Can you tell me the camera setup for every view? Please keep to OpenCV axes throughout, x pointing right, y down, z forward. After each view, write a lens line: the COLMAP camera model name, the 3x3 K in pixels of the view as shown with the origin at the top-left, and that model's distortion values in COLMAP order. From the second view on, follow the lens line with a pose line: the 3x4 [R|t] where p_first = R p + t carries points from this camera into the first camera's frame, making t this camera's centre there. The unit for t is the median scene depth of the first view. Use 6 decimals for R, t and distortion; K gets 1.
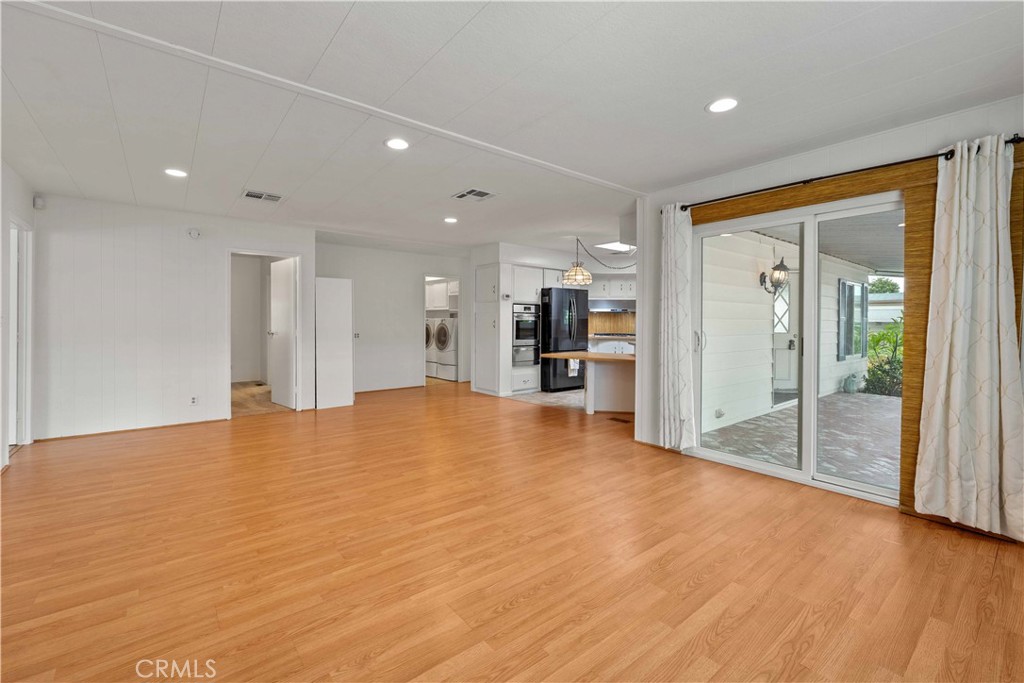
lens RADIAL K [[423.5, 0, 487.1], [0, 423.5, 325.1], [0, 0, 1]] dist [-0.000322, -0.000062]
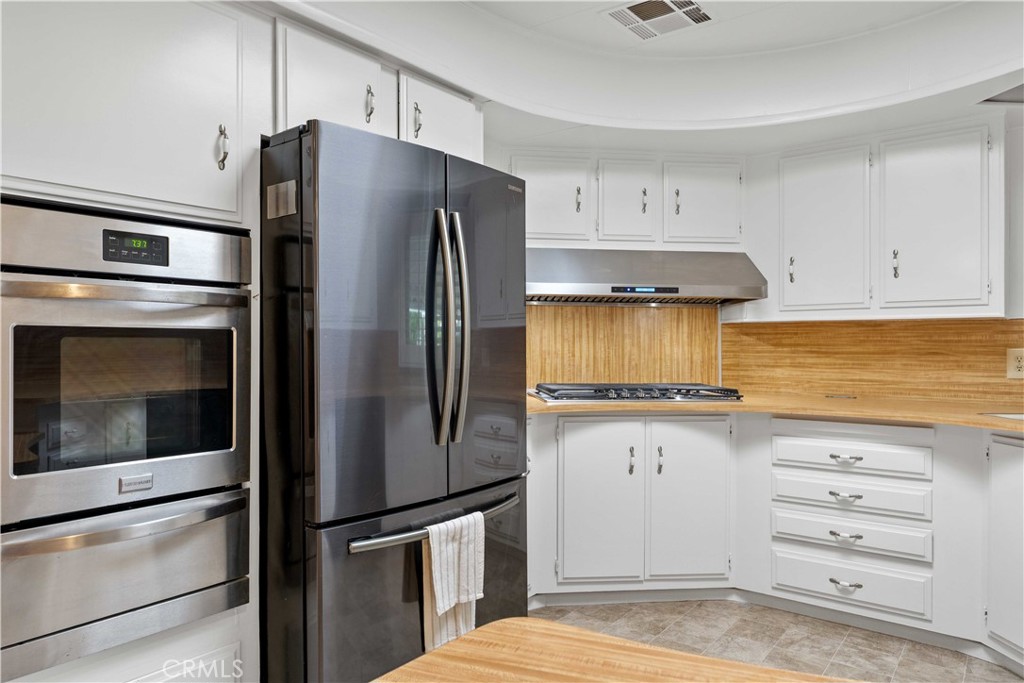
lens RADIAL K [[681.5, 0, 505.7], [0, 681.5, 343.8], [0, 0, 1]] dist [0.009432, 0.000874]
pose [[0.964001, -0.002945, 0.265883, 0.152517], [0.003129, 0.999995, -0.000270, -0.005506], [-0.265881, 0.001092, 0.964005, 0.736445]]
